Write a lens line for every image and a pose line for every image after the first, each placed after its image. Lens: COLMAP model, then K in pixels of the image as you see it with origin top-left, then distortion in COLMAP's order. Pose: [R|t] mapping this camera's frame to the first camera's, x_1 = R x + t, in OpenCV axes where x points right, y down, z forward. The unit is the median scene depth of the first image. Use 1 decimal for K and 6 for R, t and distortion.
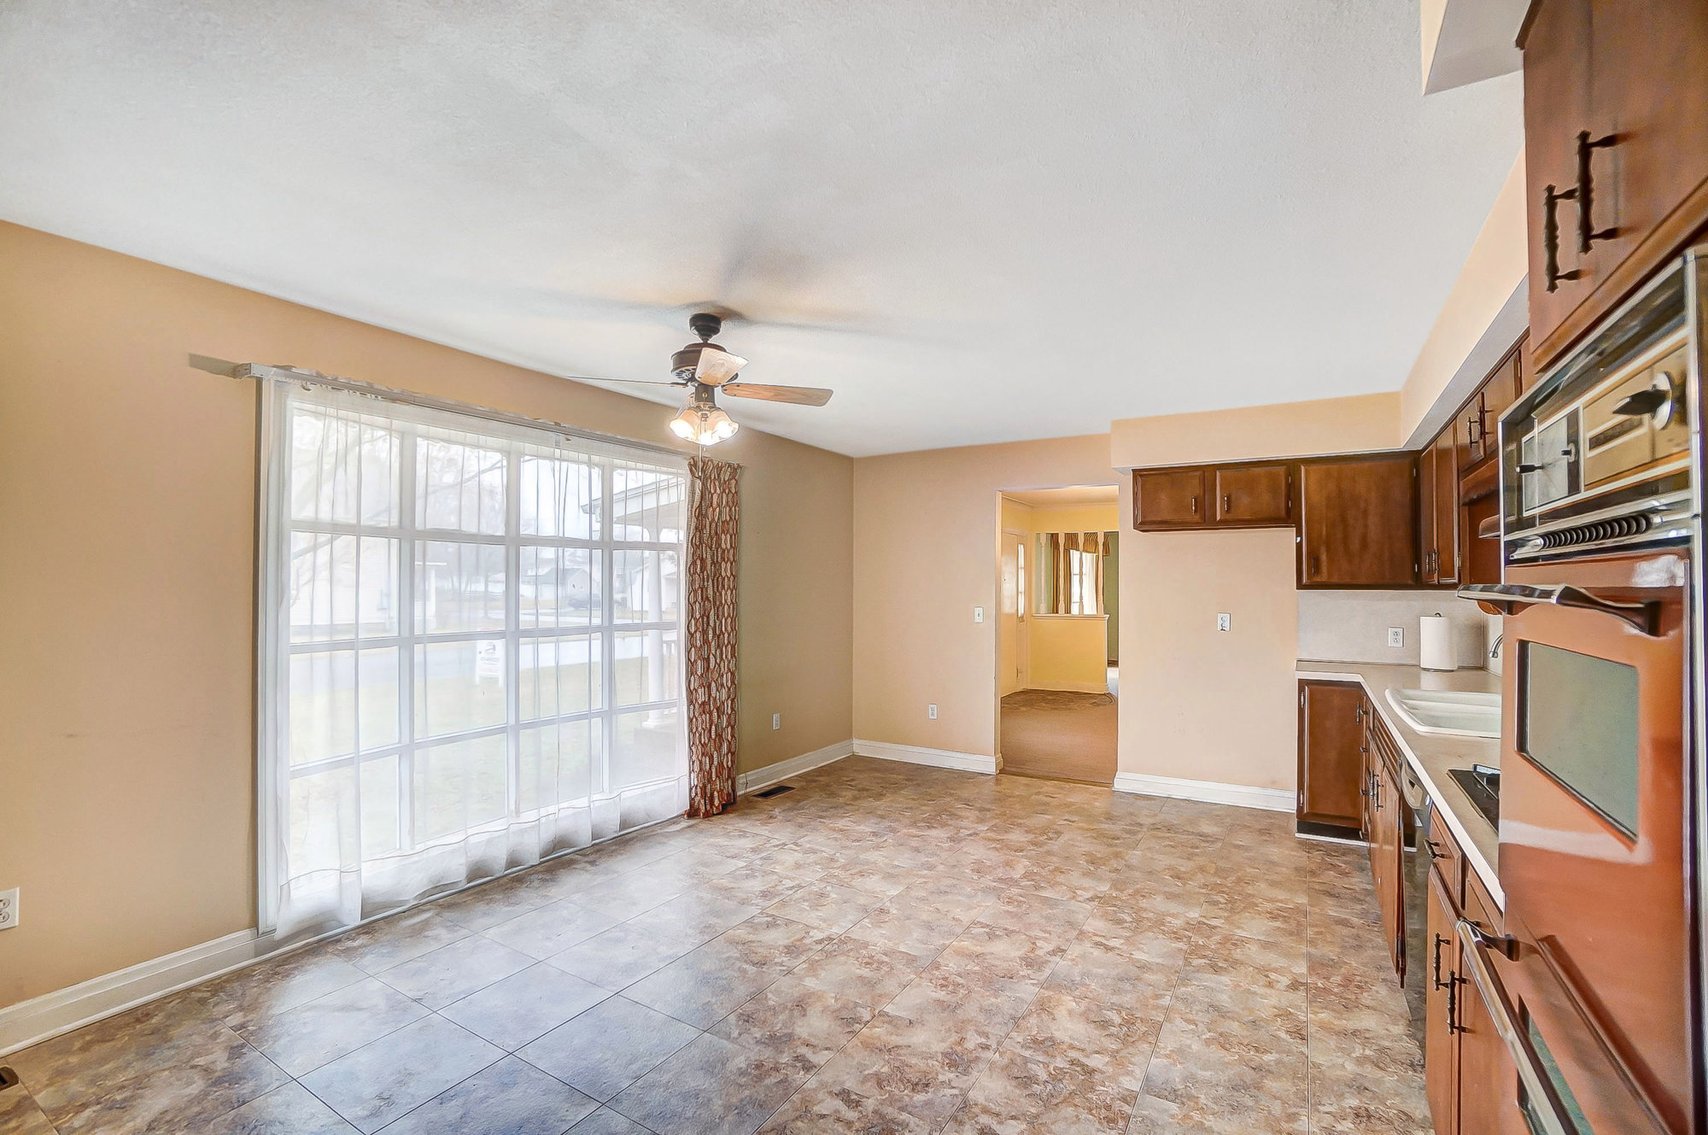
lens RADIAL K [[765.8, 0, 838.4], [0, 765.8, 573.0], [0, 0, 1]] dist [-0.063497, 0.025525]
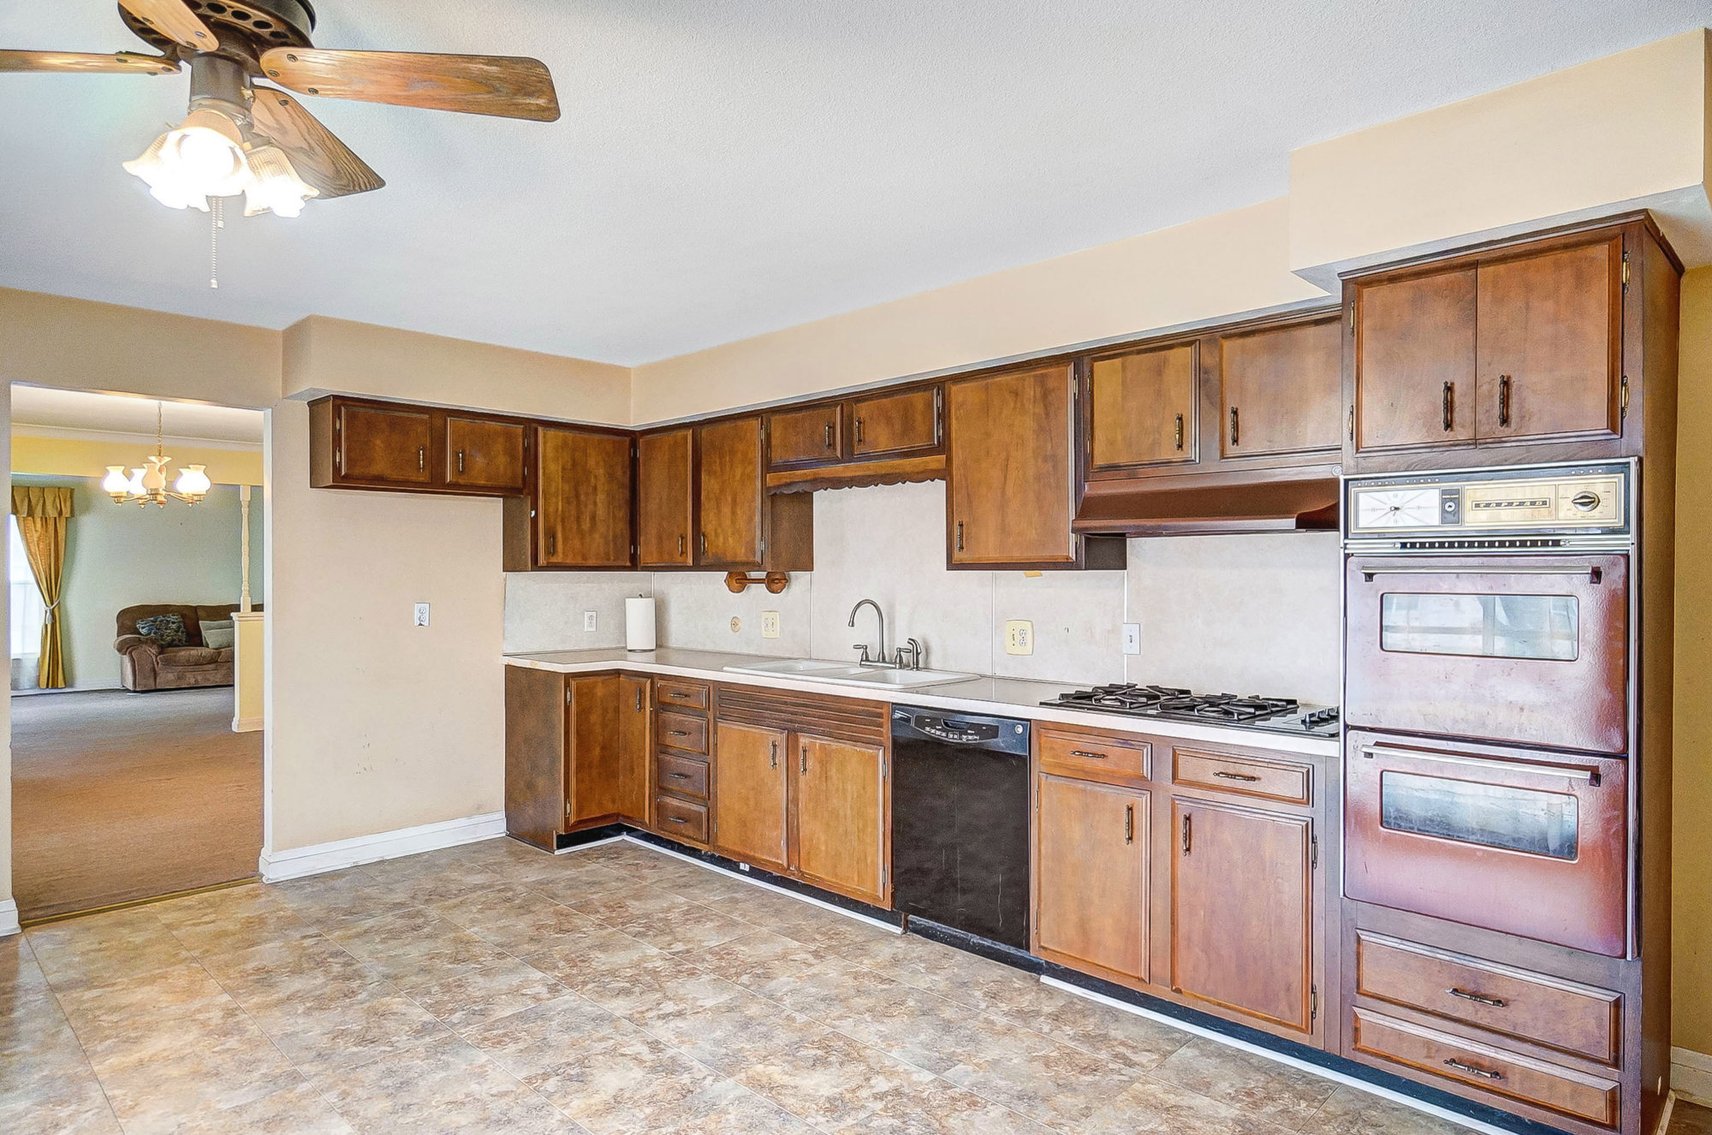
lens RADIAL K [[1004.8, 0, 858.4], [0, 1004.8, 572.0], [0, 0, 1]] dist [0.000067, -0.001959]
pose [[0.217007, -0.005203, 0.976156, -0.532510], [-0.013850, 0.999869, 0.008408, 0.009416], [-0.976072, -0.015344, 0.216907, 0.474639]]
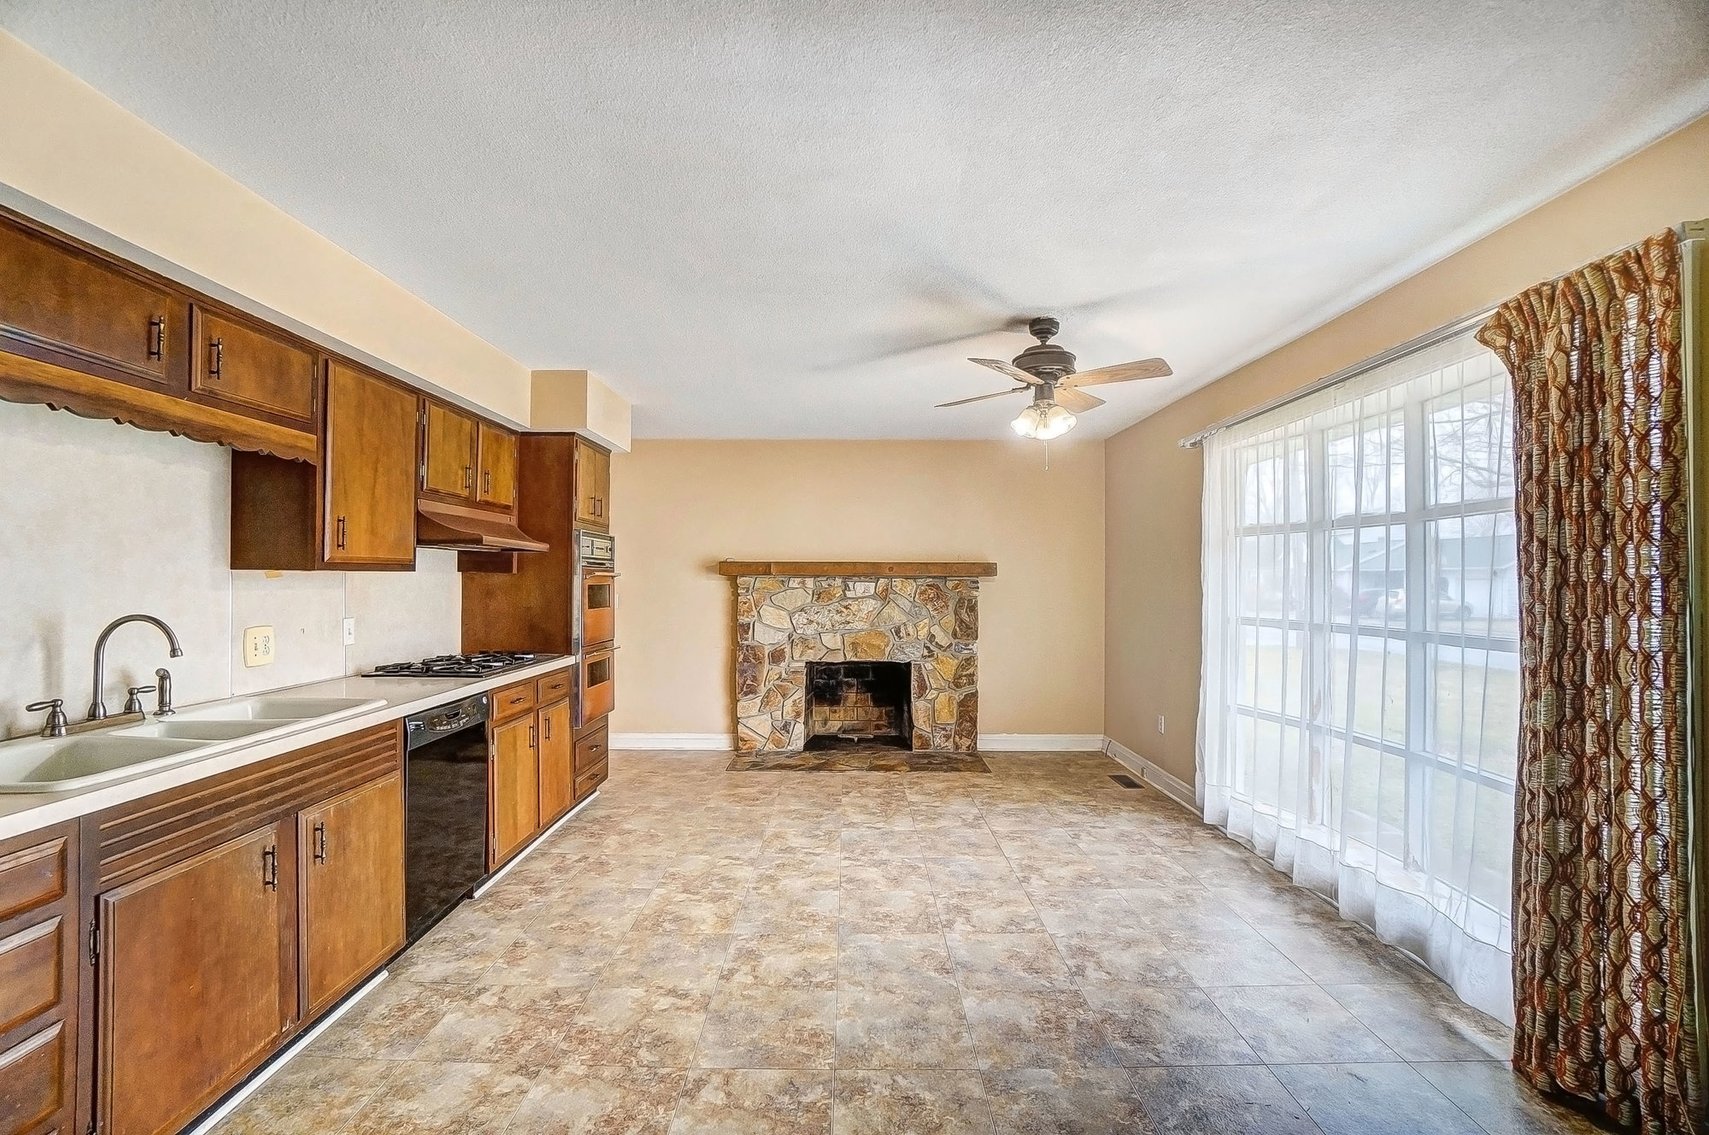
lens RADIAL K [[756.1, 0, 849.5], [0, 756.1, 571.6], [0, 0, 1]] dist [-0.060005, 0.018283]
pose [[-0.847460, -0.011575, -0.530733, 0.522758], [0.002340, 0.999671, -0.025539, 0.036829], [0.530854, -0.022885, -0.847154, 1.491902]]
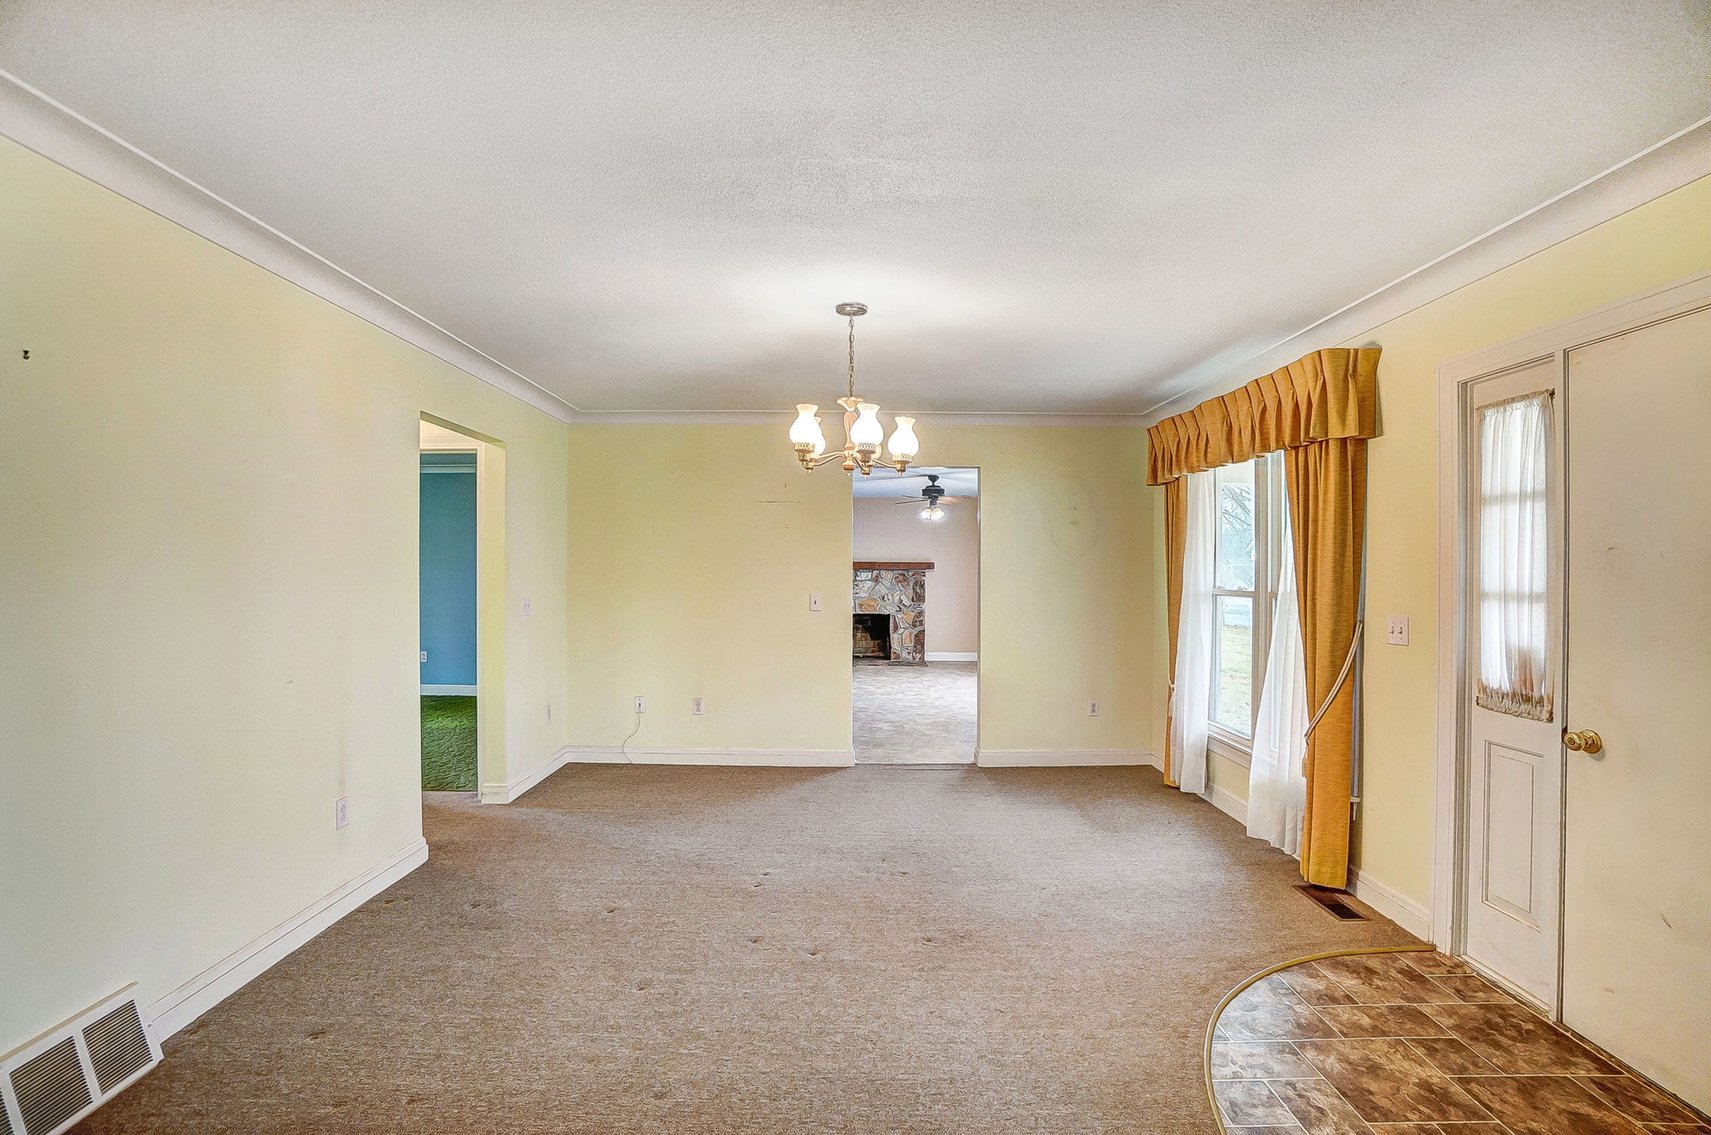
lens RADIAL K [[765.8, 0, 860.0], [0, 765.8, 574.5], [0, 0, 1]] dist [0.088986, 0.020070]
pose [[-0.839185, -0.000960, -0.543846, 1.401144], [0.003652, 0.999966, -0.007400, 0.049926], [0.543834, -0.008196, -0.839153, 2.814515]]
